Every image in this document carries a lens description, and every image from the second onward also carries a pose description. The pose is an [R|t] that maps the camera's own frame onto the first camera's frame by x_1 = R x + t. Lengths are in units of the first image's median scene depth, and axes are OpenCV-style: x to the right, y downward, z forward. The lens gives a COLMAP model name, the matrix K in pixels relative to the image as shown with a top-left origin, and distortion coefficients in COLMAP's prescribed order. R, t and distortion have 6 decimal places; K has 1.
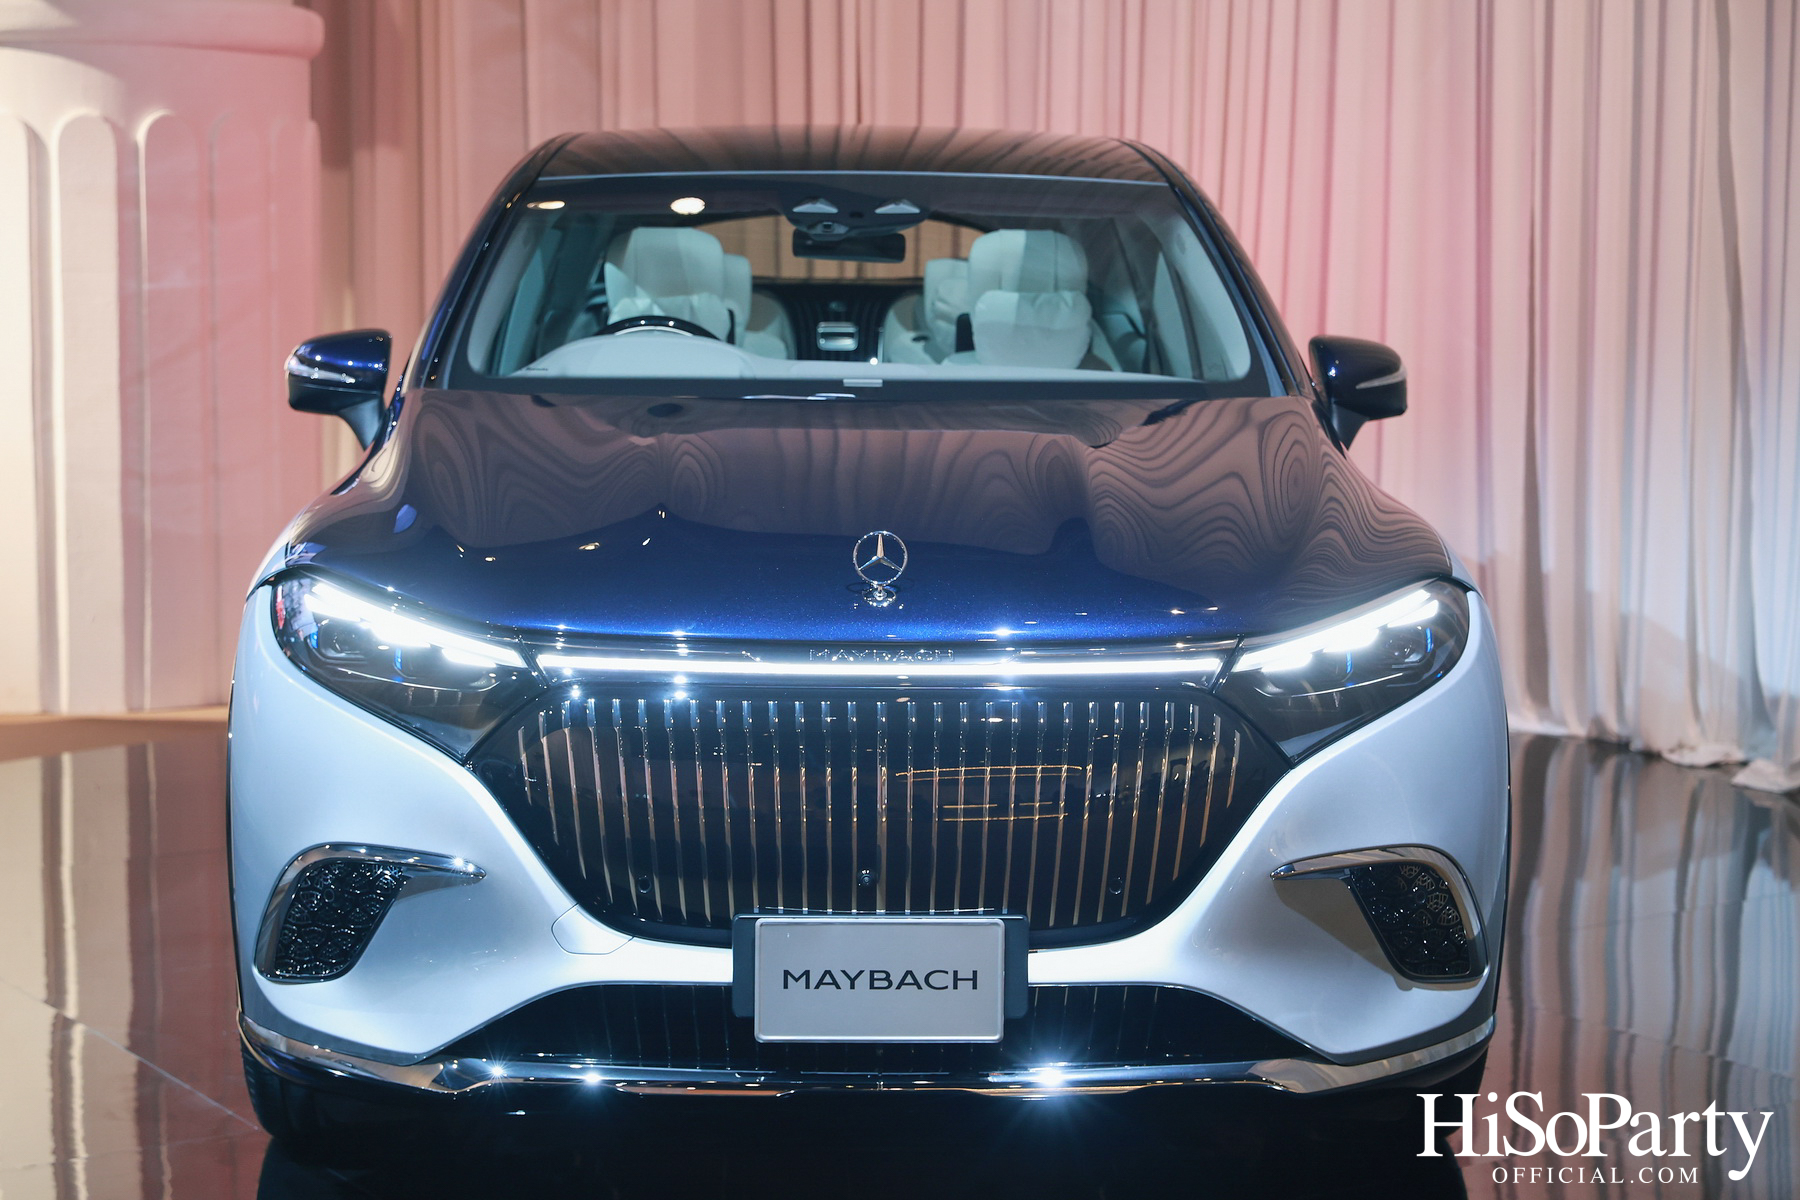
lens RADIAL K [[3320.6, 0, 900.3], [0, 3320.6, 598.8], [0, 0, 1]] dist [0.222580, 0.000000]
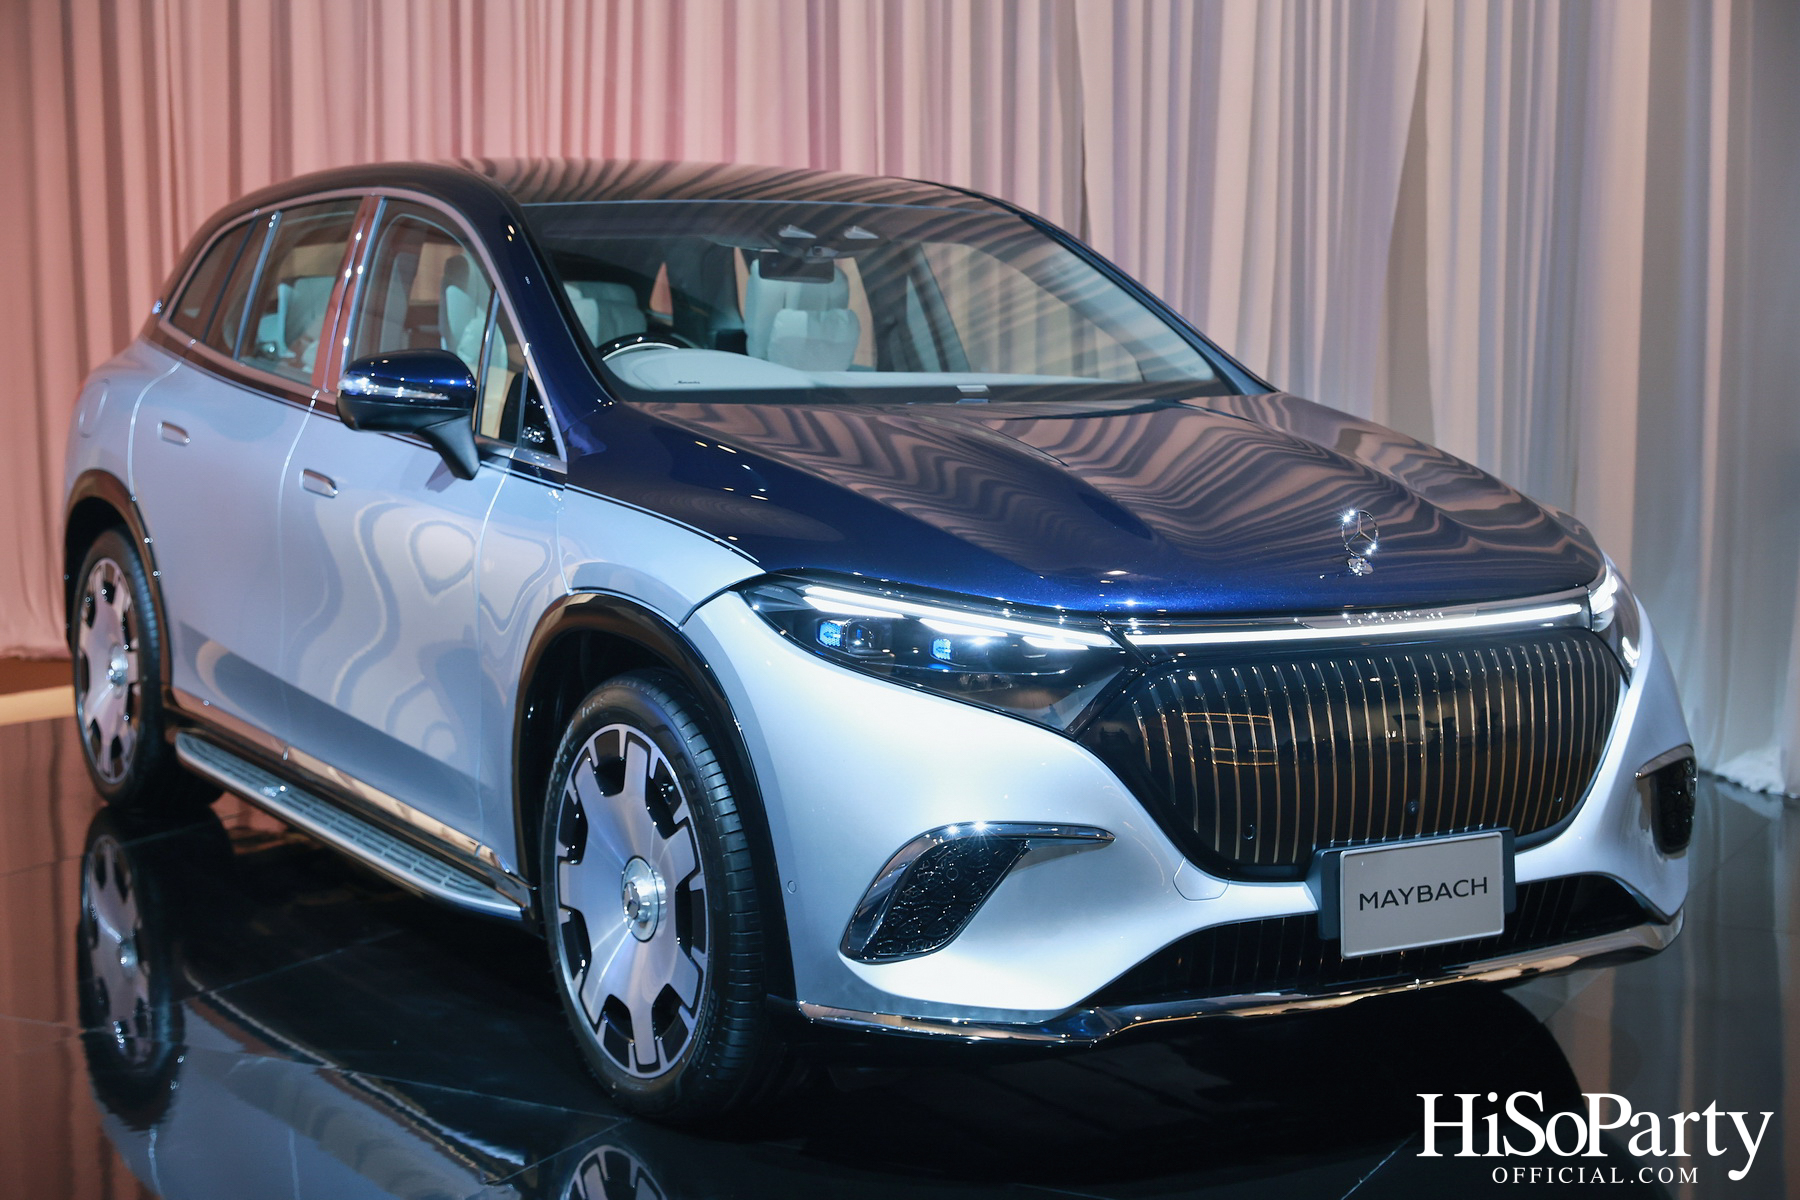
lens RADIAL K [[2964.8, 0, 900.3], [0, 2964.8, 601.0], [0, 0, 1]] dist [-0.041016, 0.000000]
pose [[0.856770, -0.056020, 0.512646, -0.684266], [0.055744, 0.998318, 0.015930, -0.014039], [-0.512677, 0.014928, 0.858452, 0.205939]]
